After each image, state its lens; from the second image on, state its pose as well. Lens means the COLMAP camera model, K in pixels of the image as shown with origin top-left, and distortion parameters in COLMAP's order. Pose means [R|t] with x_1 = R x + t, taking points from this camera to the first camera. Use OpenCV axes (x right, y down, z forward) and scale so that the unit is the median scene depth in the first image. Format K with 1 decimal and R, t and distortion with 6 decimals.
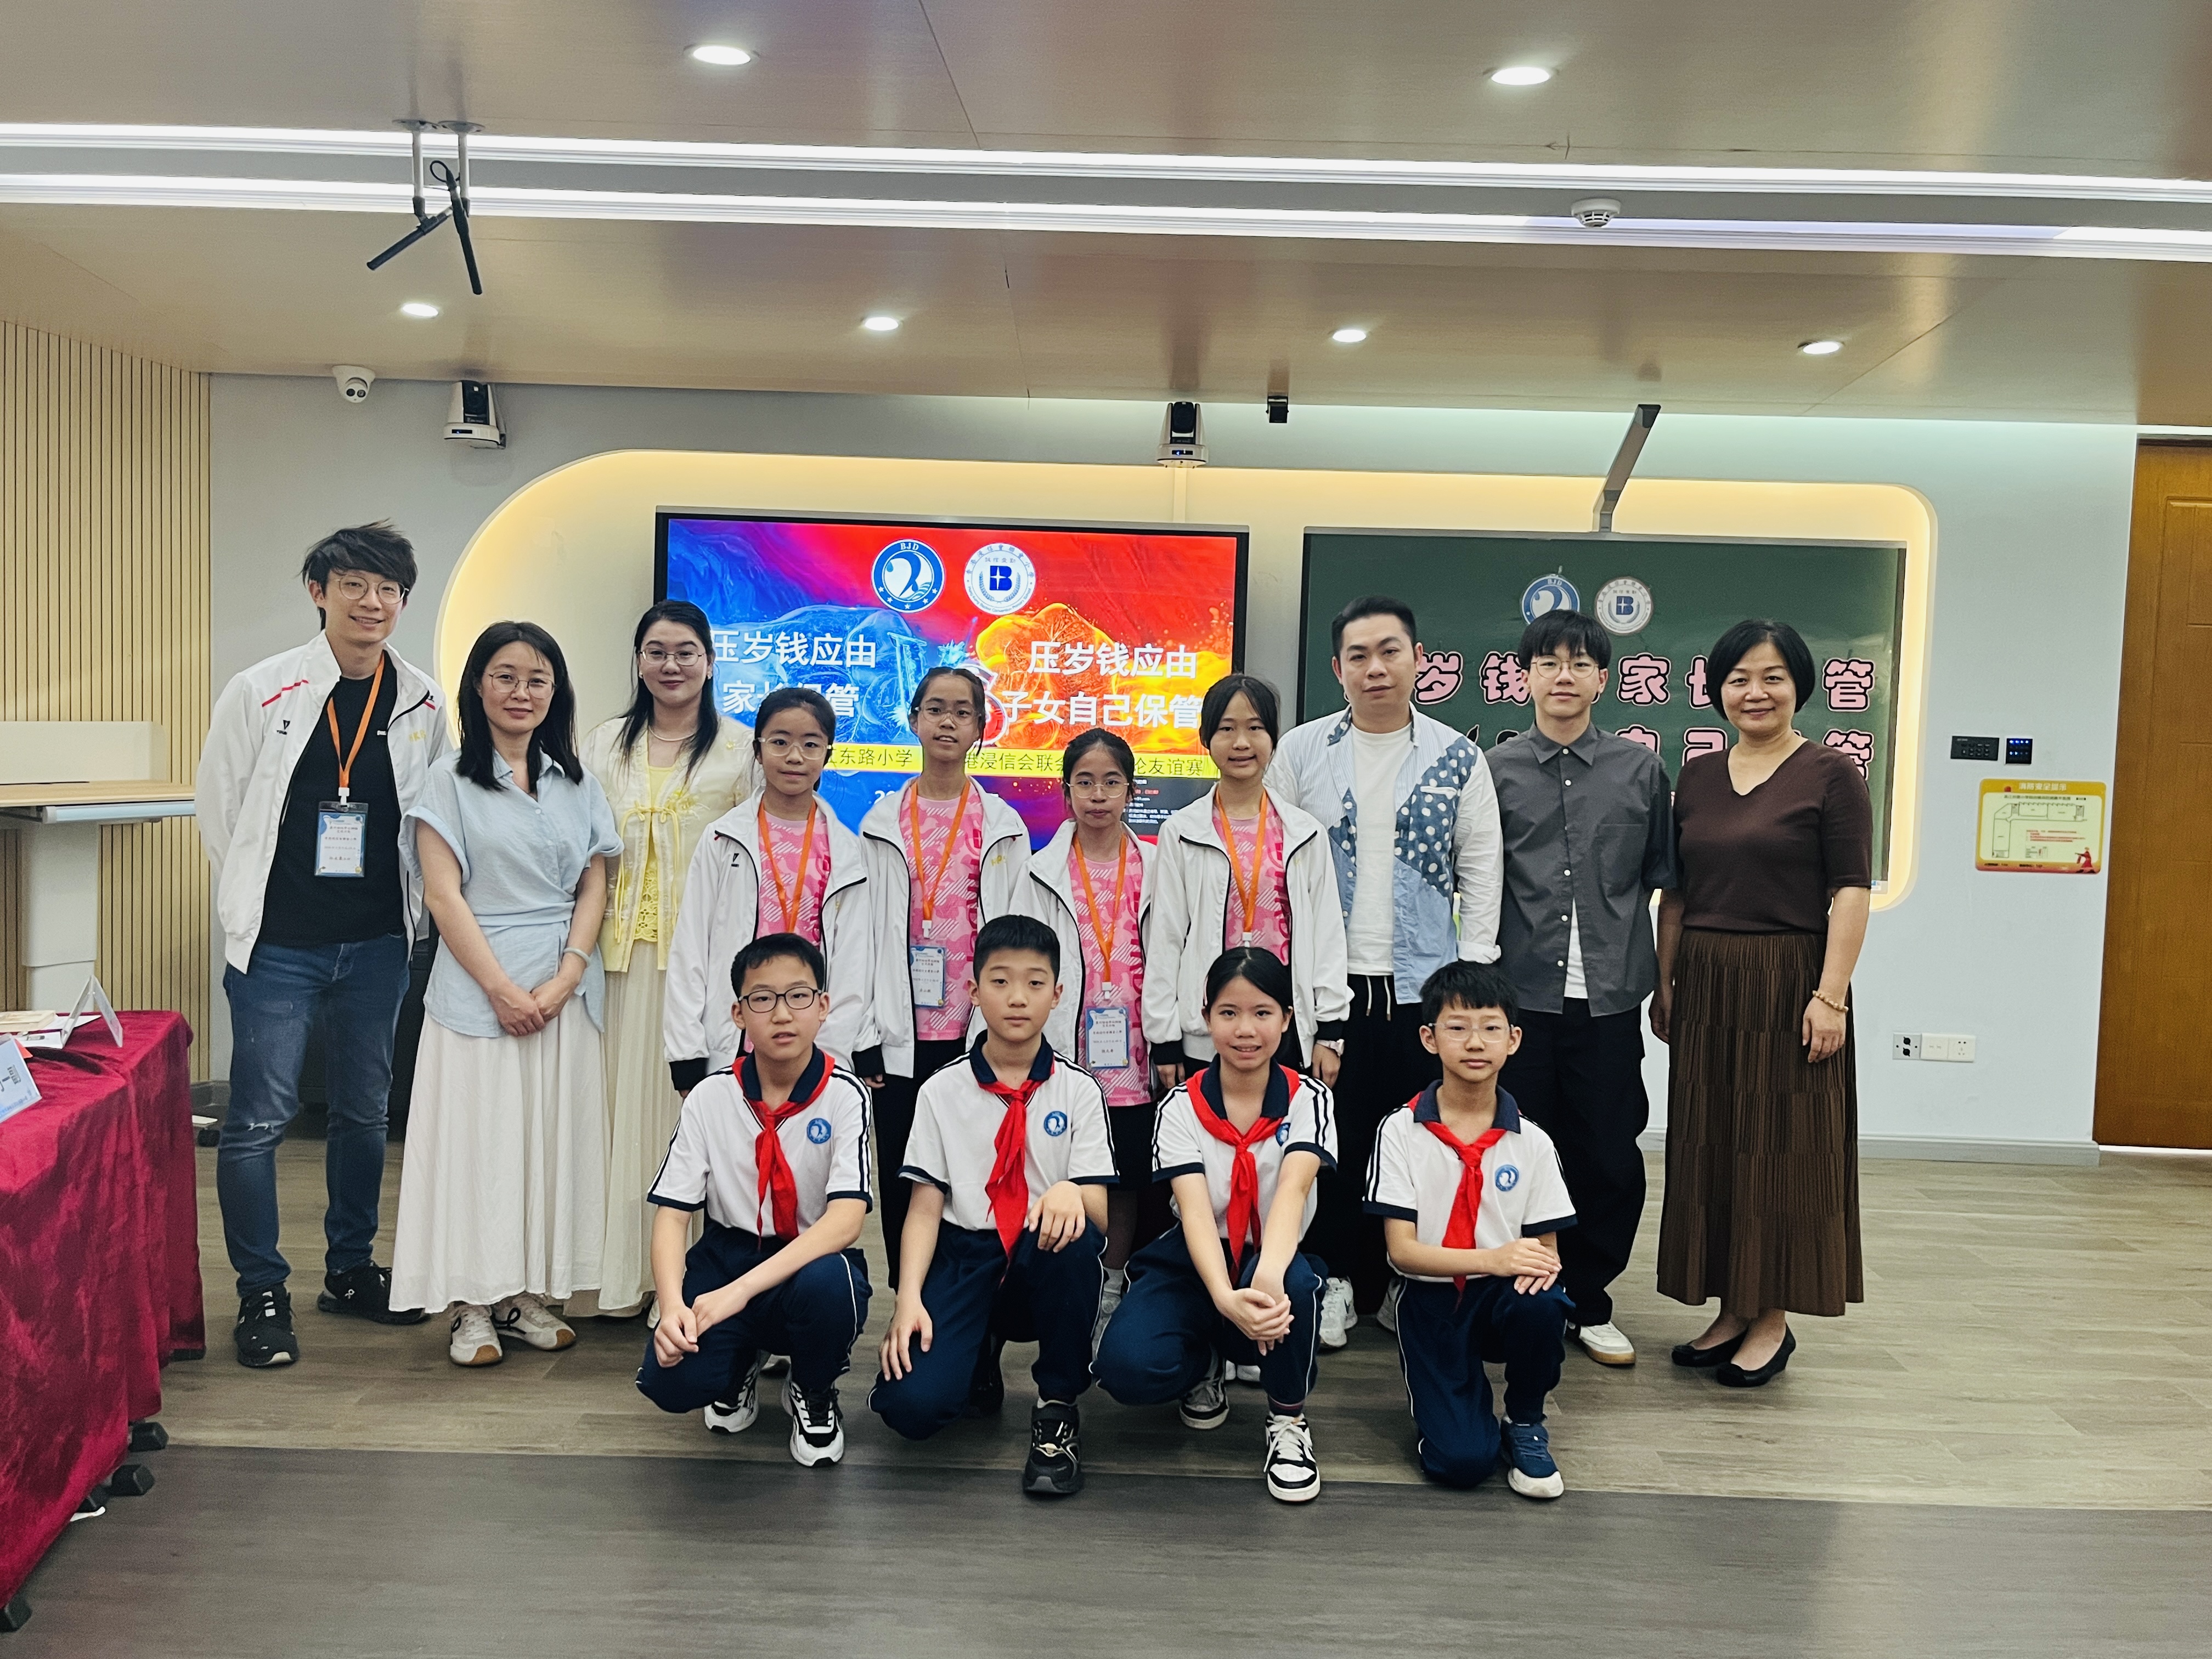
lens RADIAL K [[1800.9, 0, 1105.3], [0, 1800.9, 820.7], [0, 0, 1]] dist [0.076193, -0.134433]
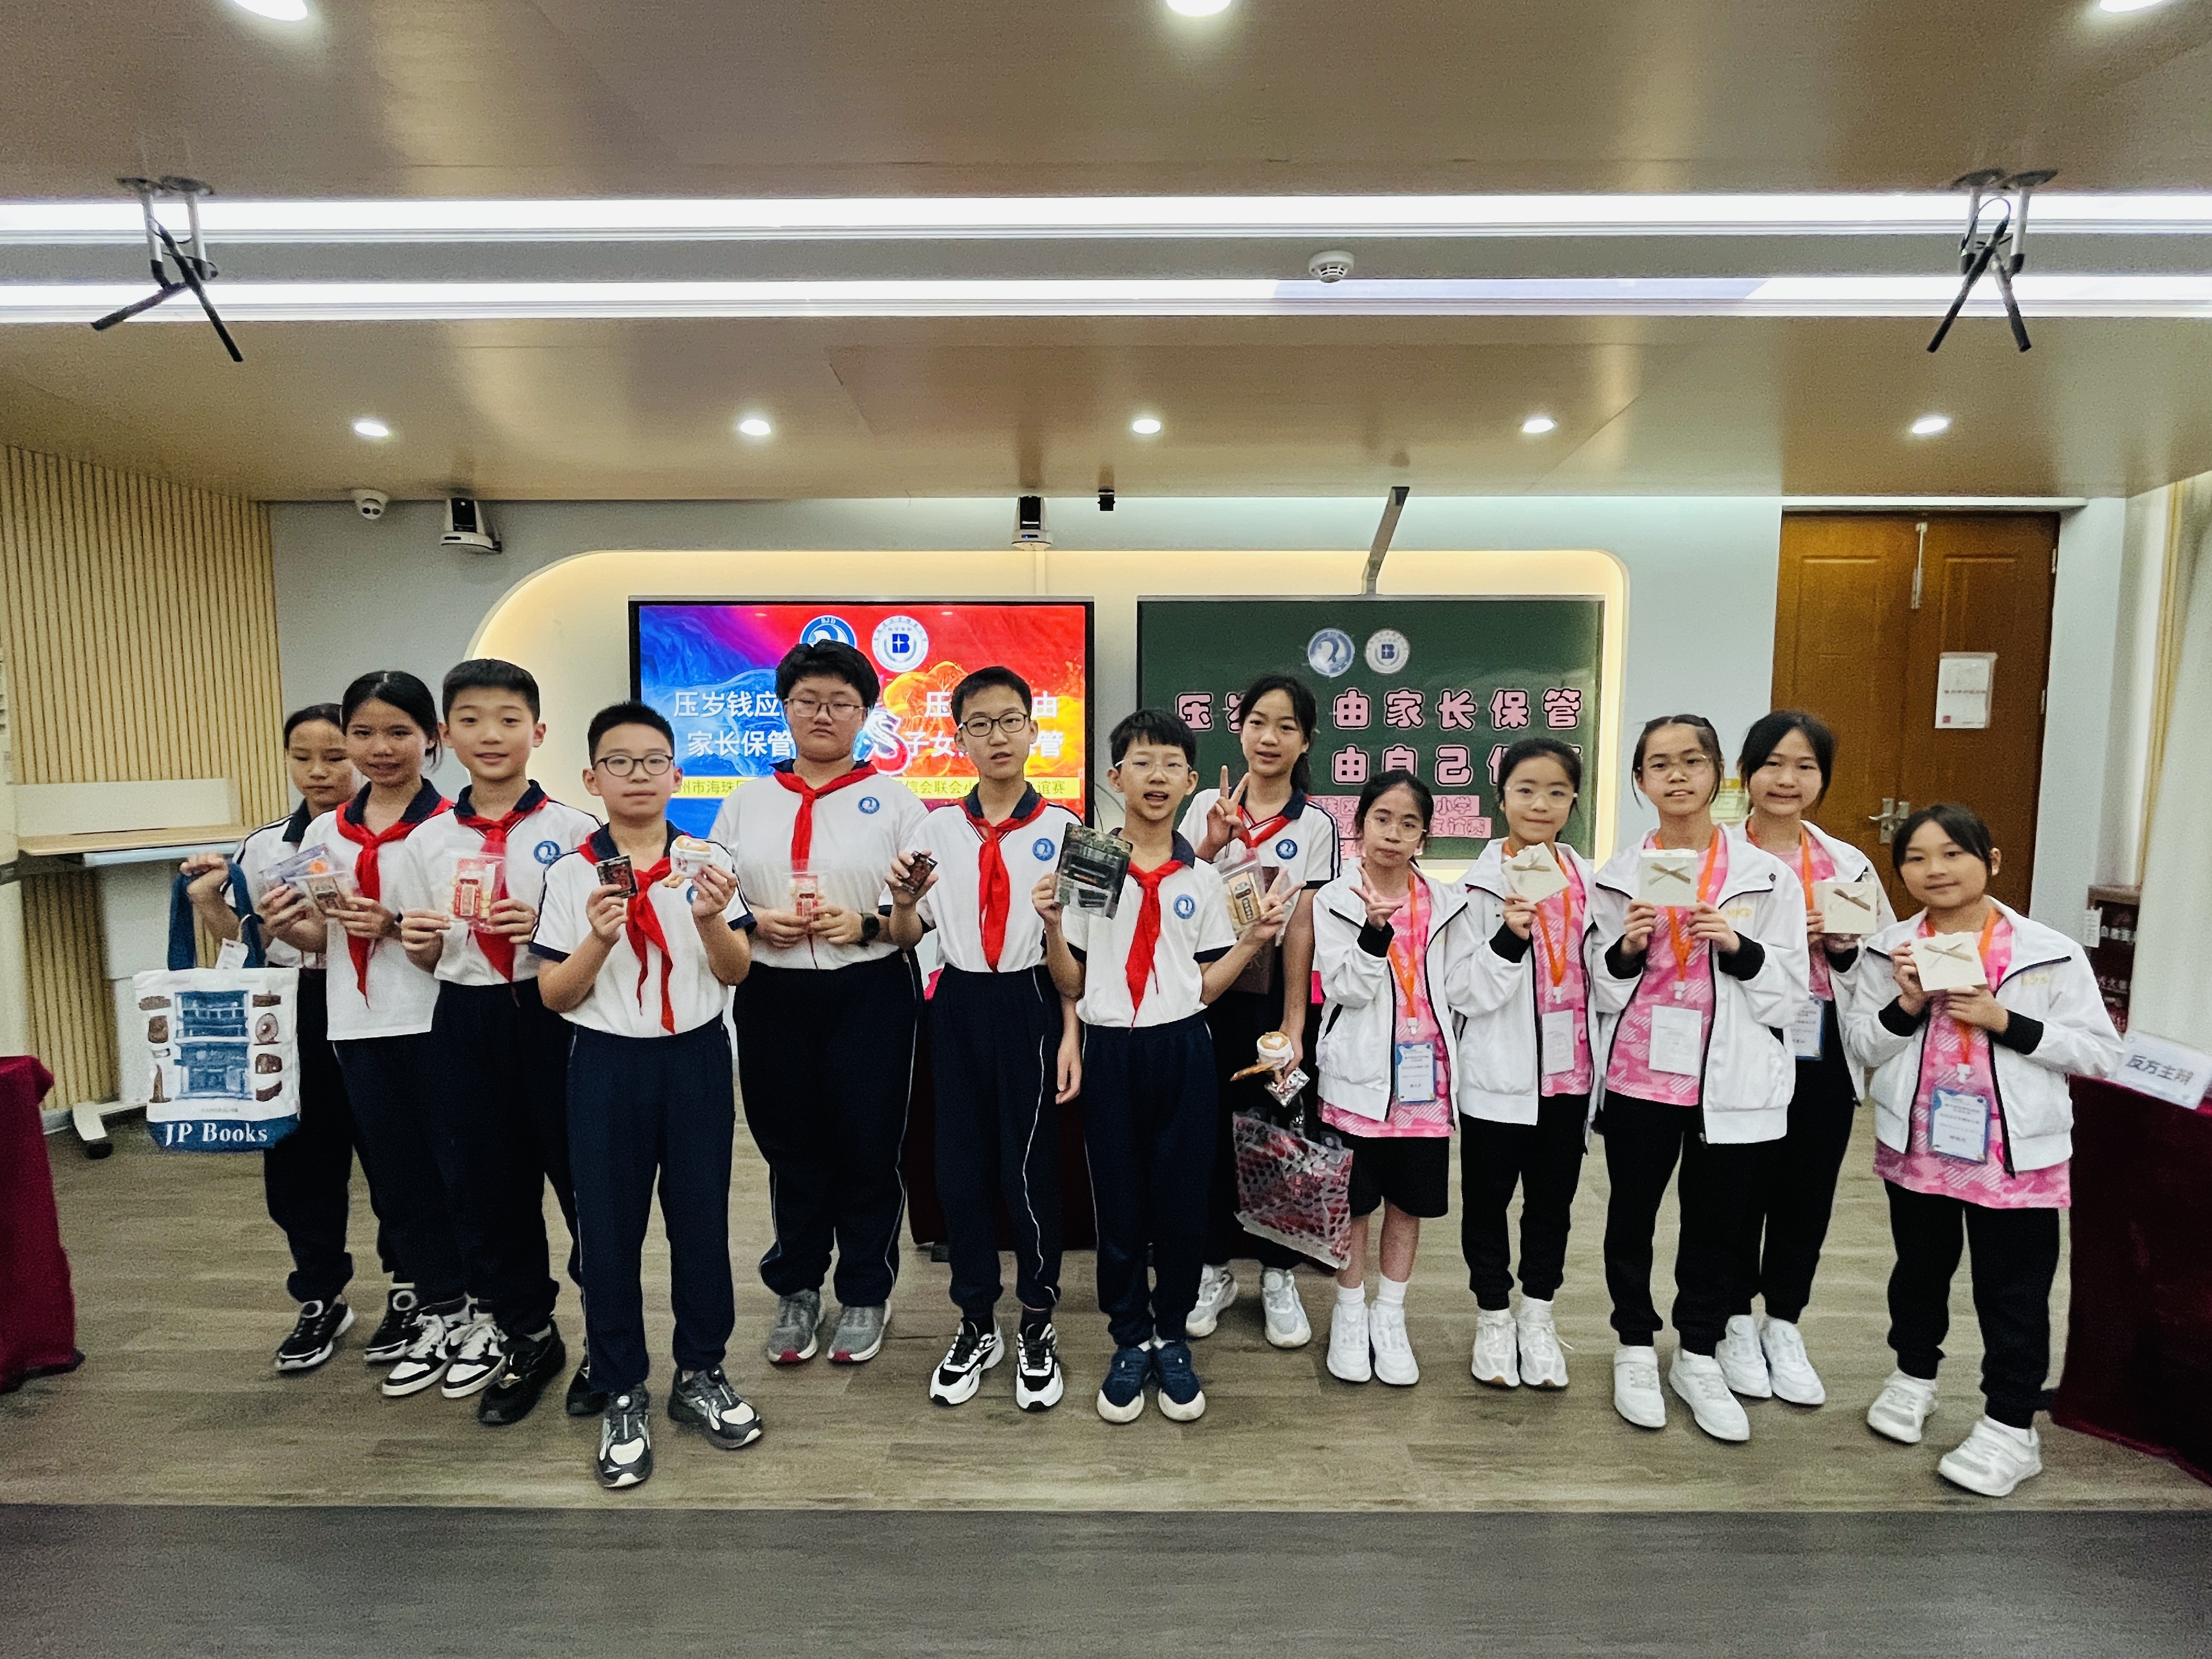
lens RADIAL K [[1085.7, 0, 1114.0], [0, 1085.7, 835.8], [0, 0, 1]] dist [-0.003081, -0.000160]
pose [[0.999500, -0.030628, 0.007803, 0.082814], [0.030392, 0.999127, 0.028674, -0.016212], [-0.008675, -0.028422, 0.999558, 0.230008]]
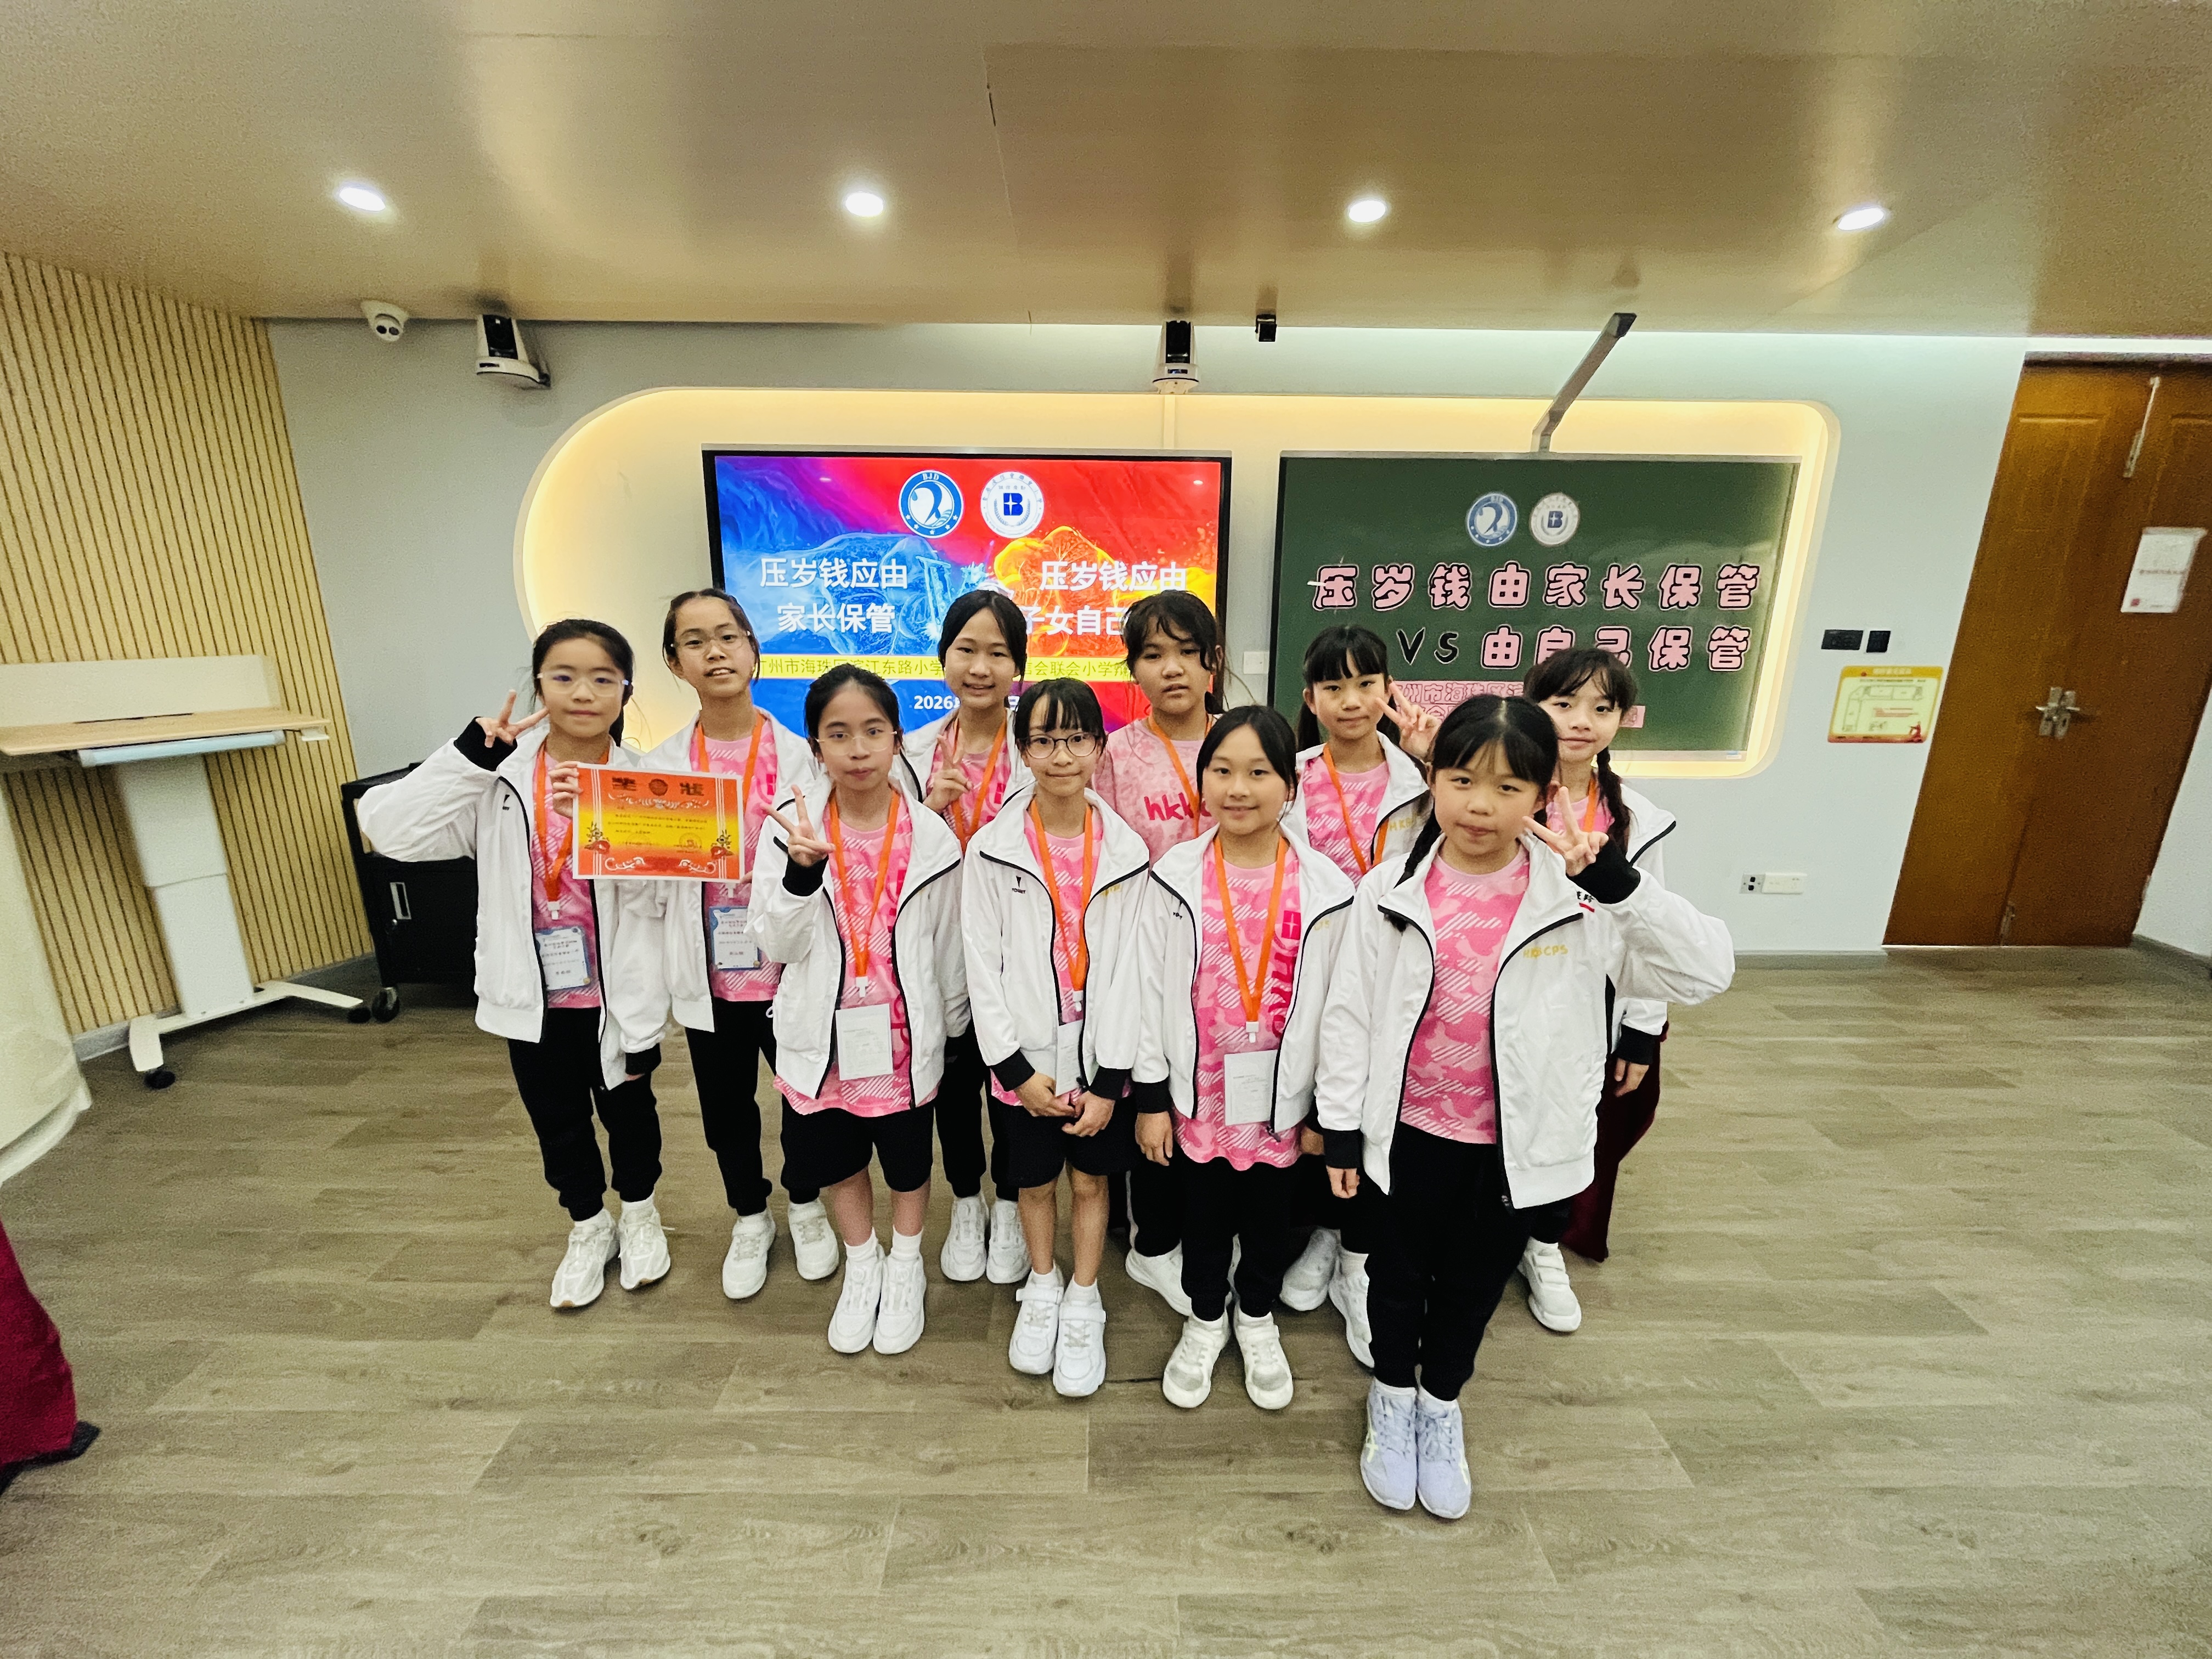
lens RADIAL K [[896.6, 0, 1111.9], [0, 896.6, 833.8], [0, 0, 1]] dist [-0.003401, 0.000300]
pose [[0.999407, -0.027418, 0.020817, -0.013334], [0.023039, 0.982024, 0.187347, -0.035353], [-0.025579, -0.186756, 0.982073, 0.408219]]
